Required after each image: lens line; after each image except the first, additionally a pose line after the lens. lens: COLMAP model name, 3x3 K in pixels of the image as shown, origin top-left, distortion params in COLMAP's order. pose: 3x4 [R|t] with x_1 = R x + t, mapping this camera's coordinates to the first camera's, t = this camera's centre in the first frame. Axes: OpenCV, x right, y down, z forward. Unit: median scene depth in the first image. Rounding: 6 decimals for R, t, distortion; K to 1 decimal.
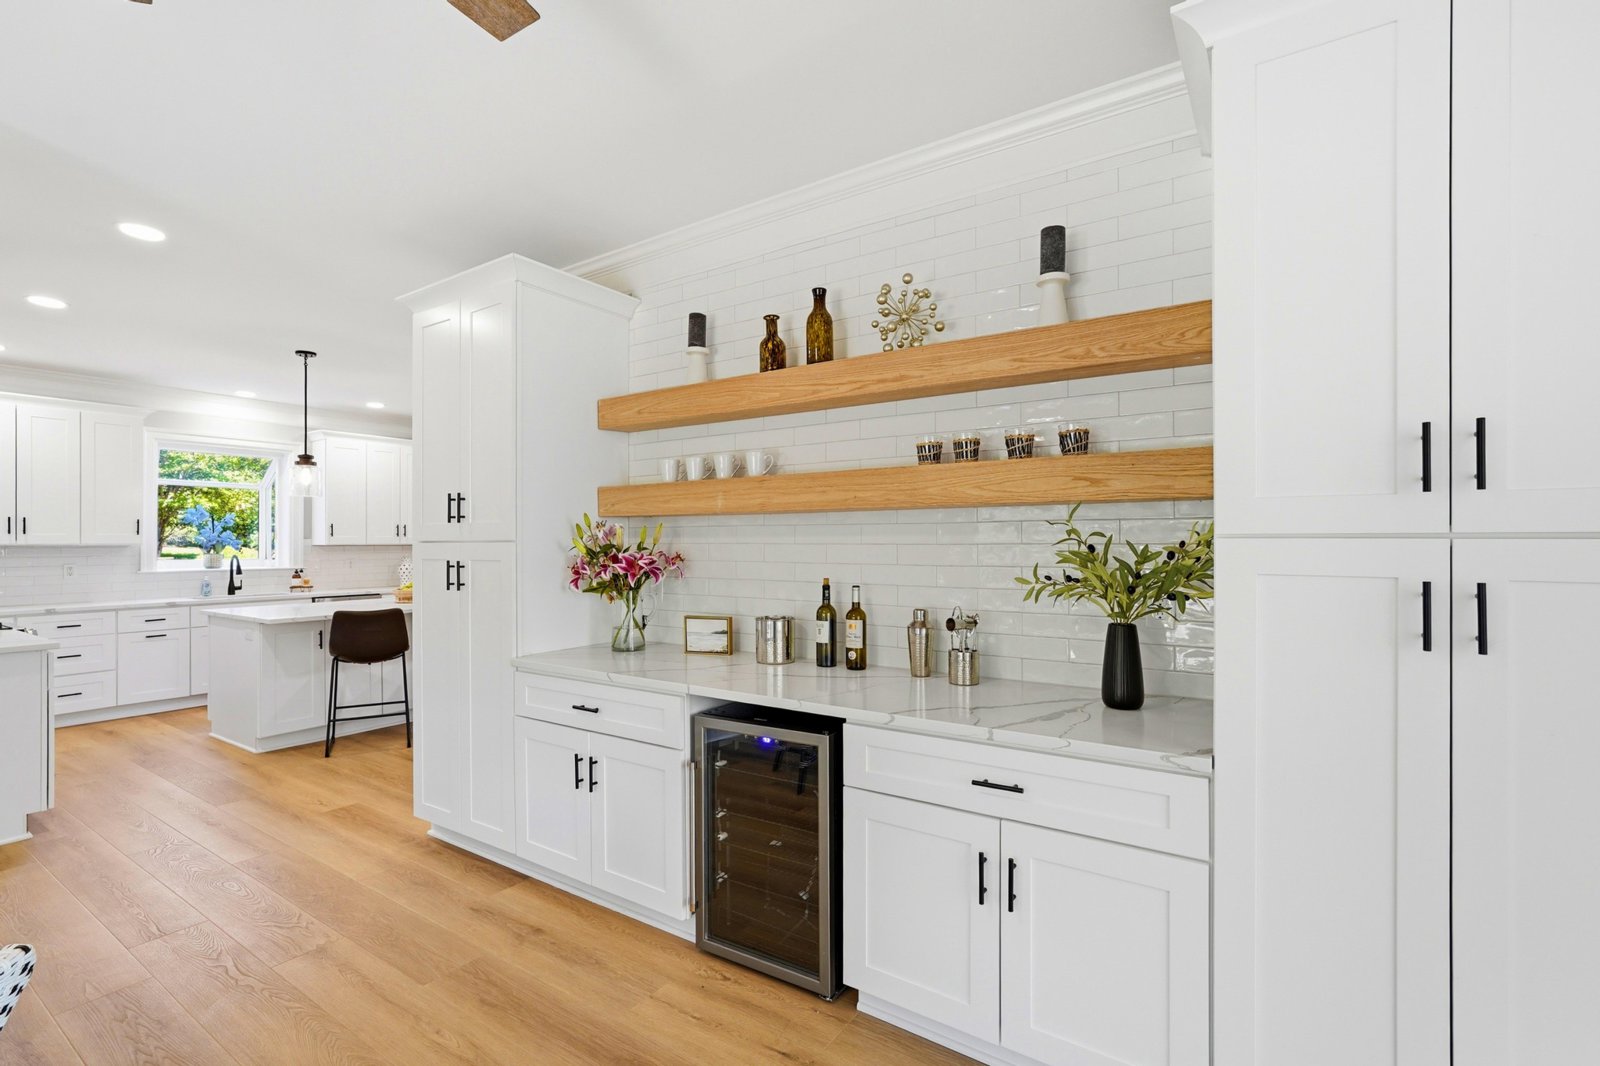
lens RADIAL K [[724.1, 0, 800.5], [0, 724.1, 540.2], [0, 0, 1]] dist [-0.000701, 0.001531]
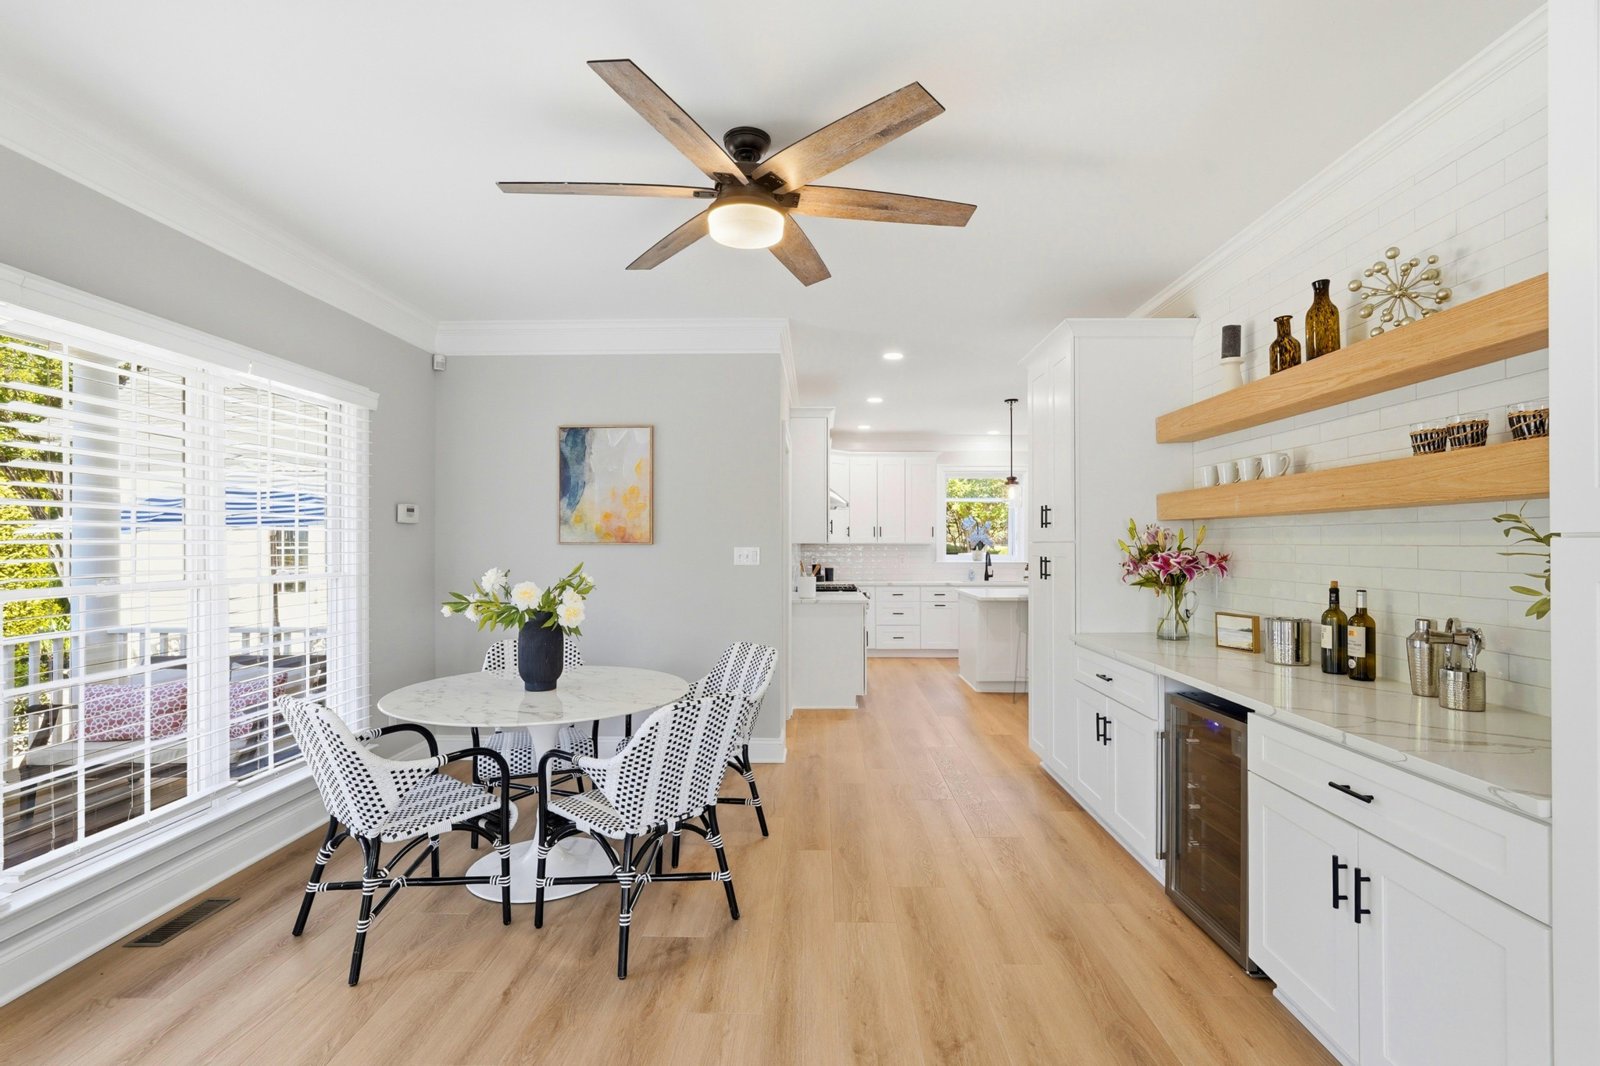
lens RADIAL K [[724.1, 0, 803.6], [0, 724.1, 536.7], [0, 0, 1]] dist [-0.000701, 0.001531]
pose [[0.547859, -0.004828, -0.836557, 0.447585], [0.000427, 0.999985, -0.005492, -0.000508], [0.836571, 0.002652, 0.547852, -0.102719]]
